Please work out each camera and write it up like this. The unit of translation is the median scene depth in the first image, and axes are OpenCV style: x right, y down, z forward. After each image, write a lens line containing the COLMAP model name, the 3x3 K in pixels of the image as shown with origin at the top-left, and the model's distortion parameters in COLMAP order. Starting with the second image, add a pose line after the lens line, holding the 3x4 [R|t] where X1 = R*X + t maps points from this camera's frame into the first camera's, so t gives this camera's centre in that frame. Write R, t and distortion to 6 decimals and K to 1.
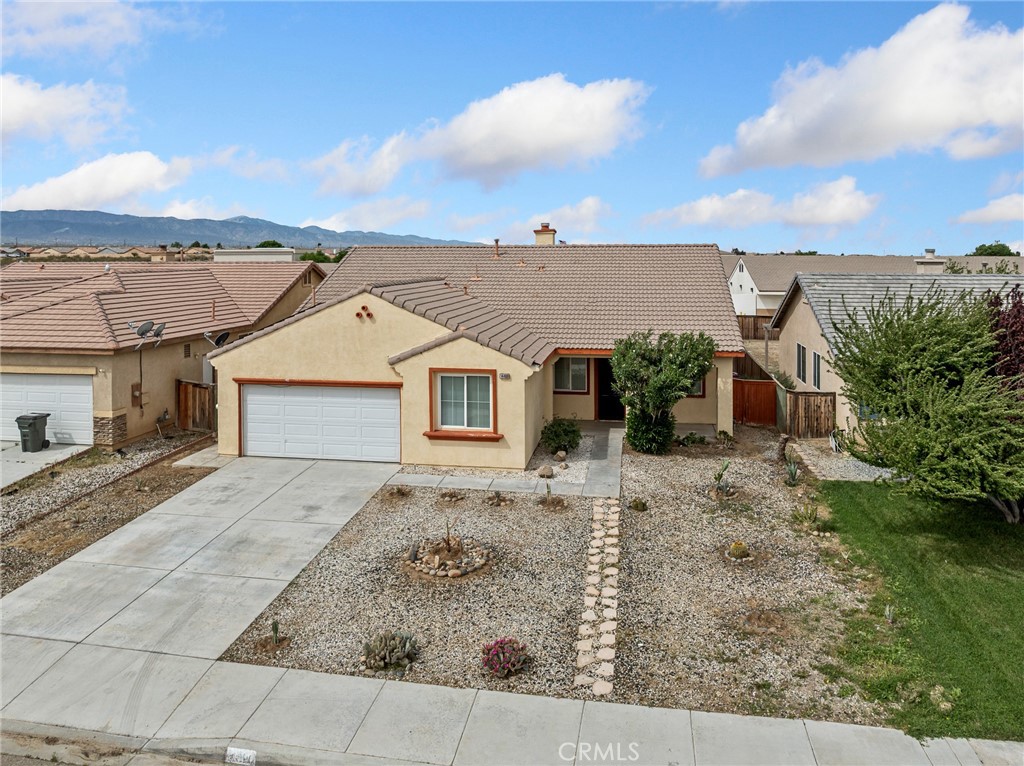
lens RADIAL K [[736.3, 0, 489.3], [0, 736.3, 249.7], [0, 0, 1]] dist [-0.023432, 0.001680]
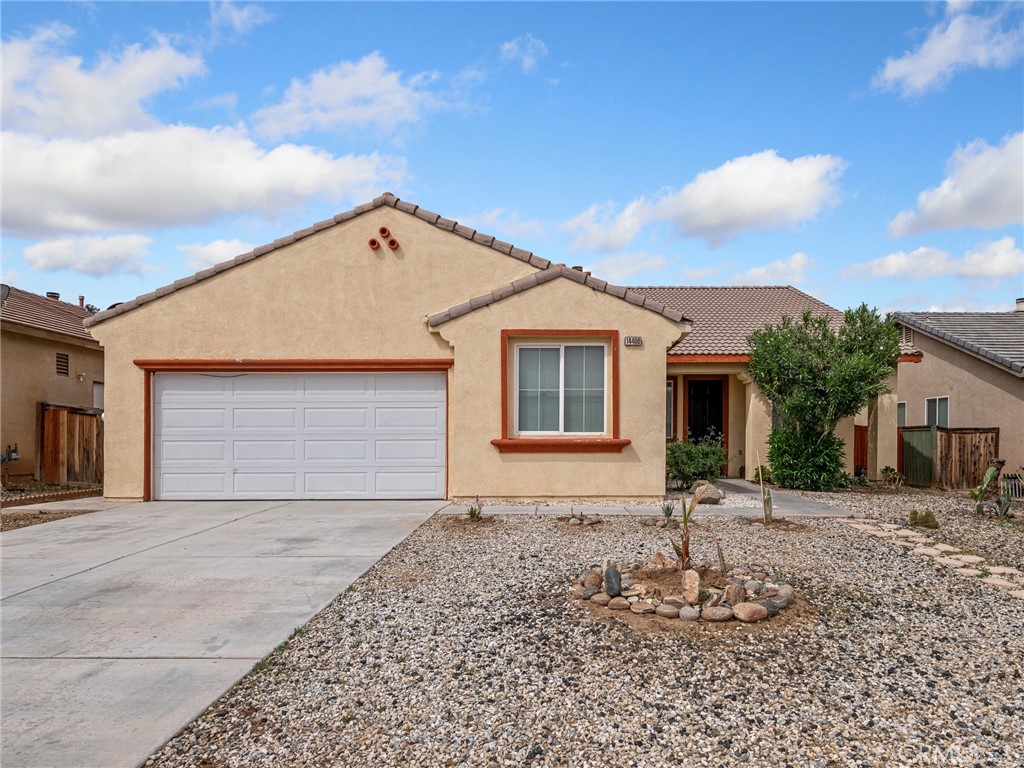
lens RADIAL K [[651.7, 0, 550.6], [0, 651.7, 439.6], [0, 0, 1]] dist [-0.005462, -0.001416]
pose [[0.982286, 0.008036, 0.187216, -0.136133], [-0.008647, 0.999960, 0.002445, 0.239727], [-0.187189, -0.004020, 0.982316, 0.473313]]
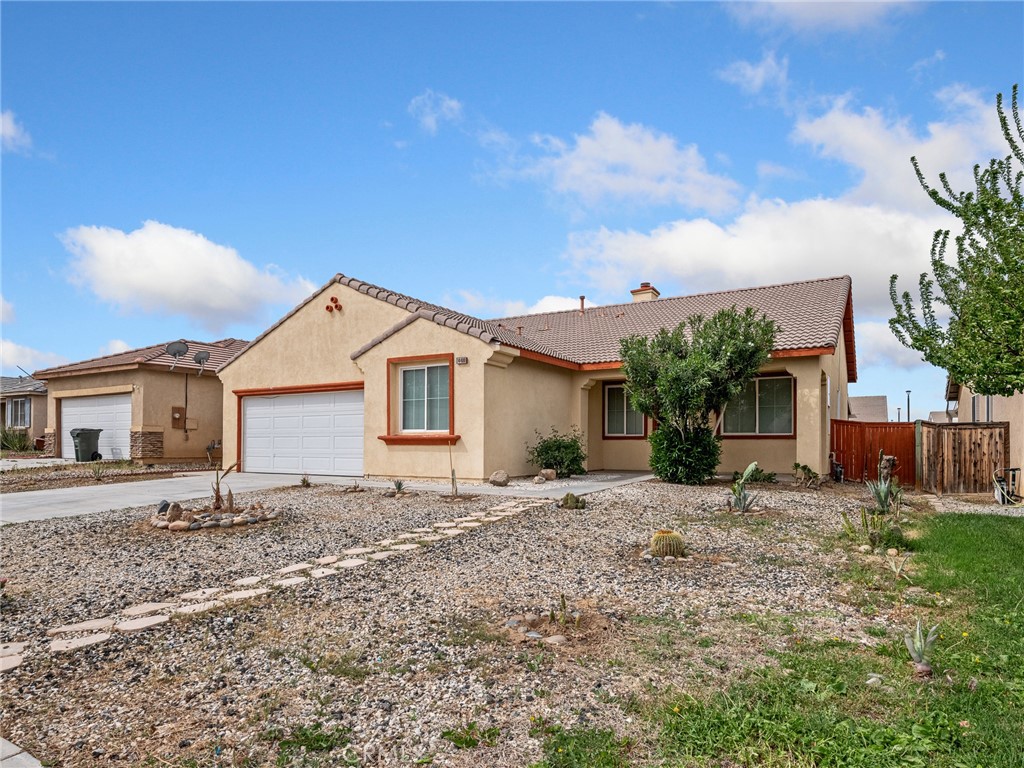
lens RADIAL K [[594.7, 0, 511.7], [0, 594.7, 439.3], [0, 0, 1]] dist [-0.004793, -0.002573]
pose [[0.937476, 0.008680, -0.347943, 0.278012], [-0.007749, 0.999962, 0.004066, 0.241694], [0.347965, -0.001116, 0.937507, 0.407430]]
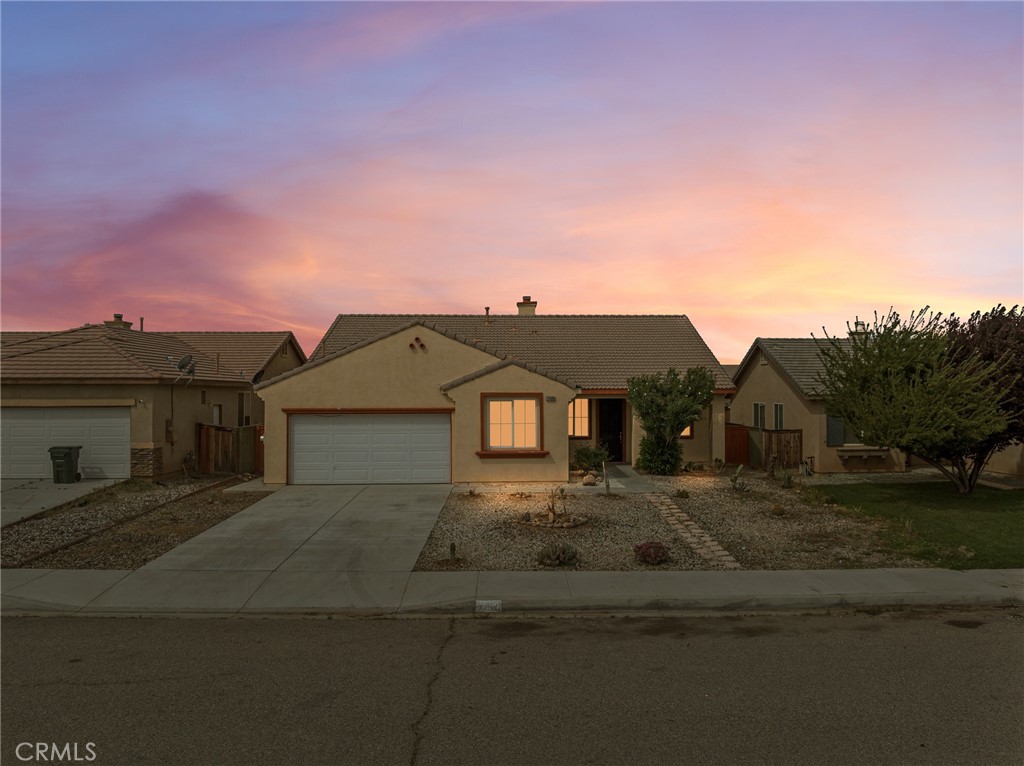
lens RADIAL K [[778.4, 0, 526.5], [0, 778.4, 364.1], [0, 0, 1]] dist [-0.015425, 0.011732]
pose [[0.977094, 0.012527, 0.212437, -0.255083], [-0.006661, 0.999577, -0.028307, 0.146519], [-0.212702, 0.026243, 0.976765, -0.141897]]
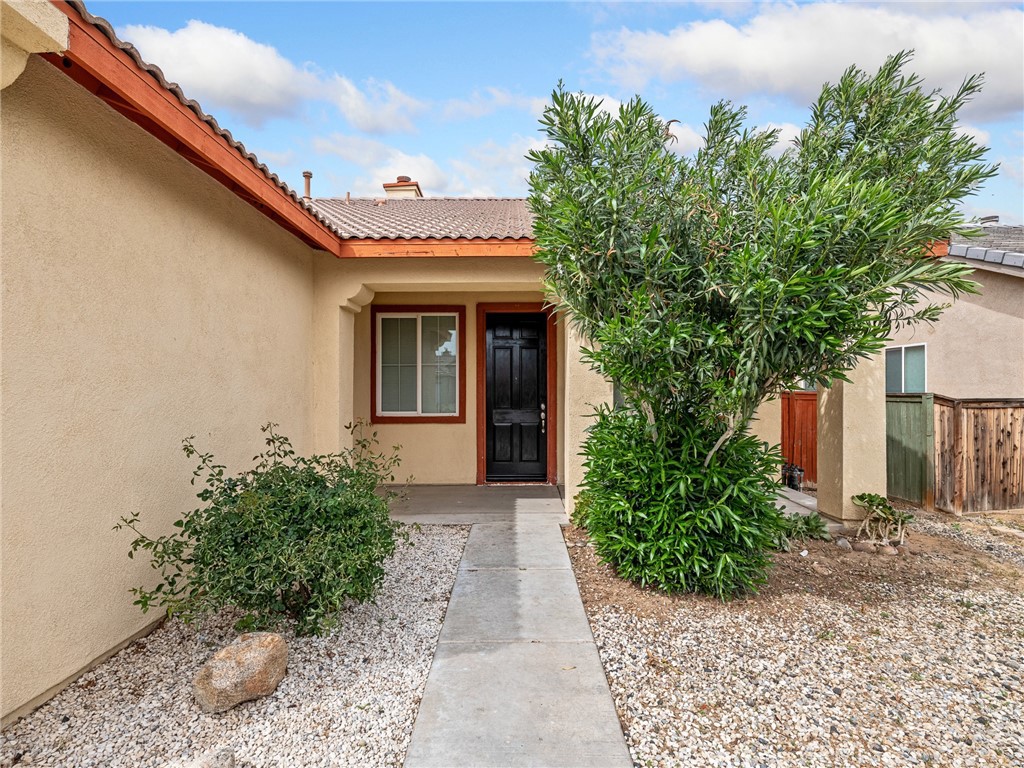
lens RADIAL K [[518.0, 0, 519.8], [0, 518.0, 380.2], [0, 0, 1]] dist [0.000705, -0.000912]
pose [[0.979935, 0.011810, 0.198970, 0.133951], [-0.009164, 0.999857, -0.014212, 0.218763], [-0.199109, 0.012104, 0.979903, 0.877606]]
